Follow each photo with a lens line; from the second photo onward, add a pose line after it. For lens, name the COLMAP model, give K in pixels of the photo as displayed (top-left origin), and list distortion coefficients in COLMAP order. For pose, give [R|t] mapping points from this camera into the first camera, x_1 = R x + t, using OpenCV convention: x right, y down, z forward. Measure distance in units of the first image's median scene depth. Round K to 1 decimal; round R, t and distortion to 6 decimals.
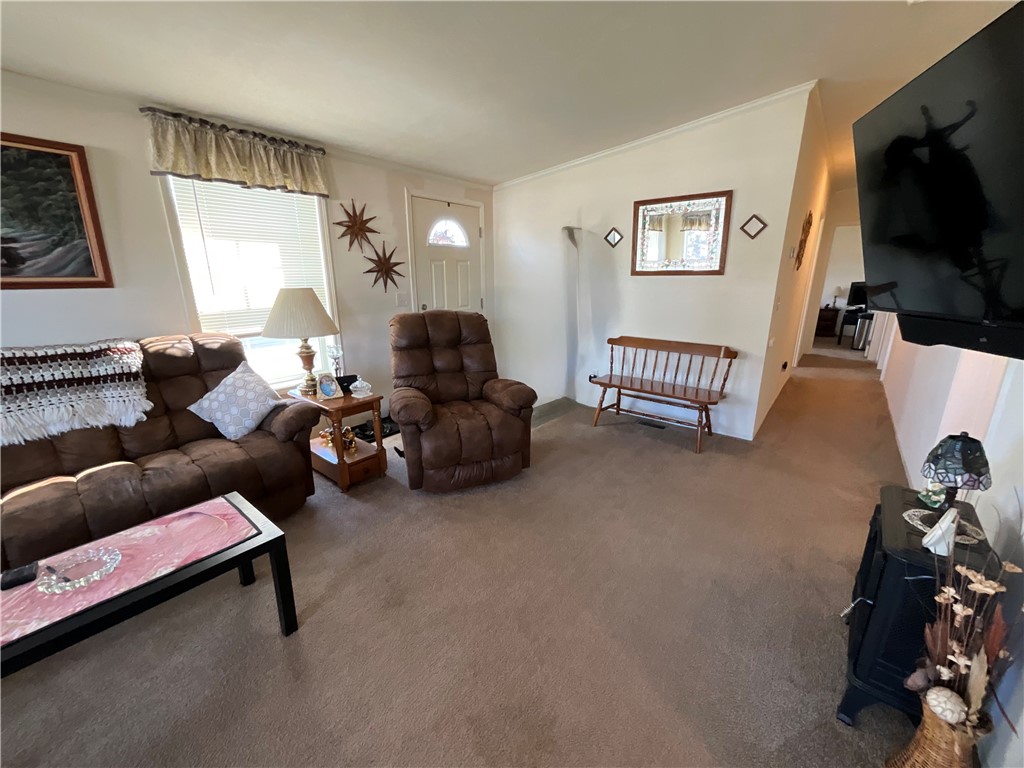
lens RADIAL K [[413.3, 0, 504.9], [0, 413.3, 387.8], [0, 0, 1]] dist [0.001371, -0.000611]
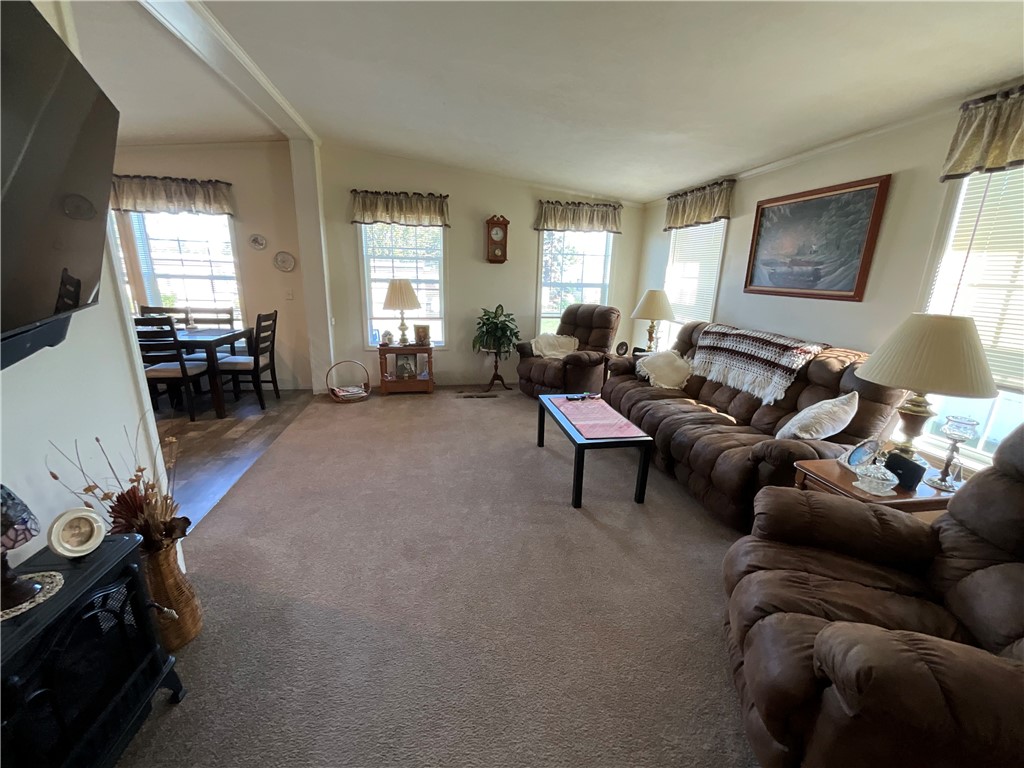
lens RADIAL K [[413.3, 0, 507.3], [0, 413.3, 385.4], [0, 0, 1]] dist [0.001371, -0.000611]
pose [[-0.656952, 0.178355, -0.732532, 0.543194], [-0.227933, 0.879163, 0.418472, -0.312426], [0.718652, 0.441884, -0.536915, 1.080525]]
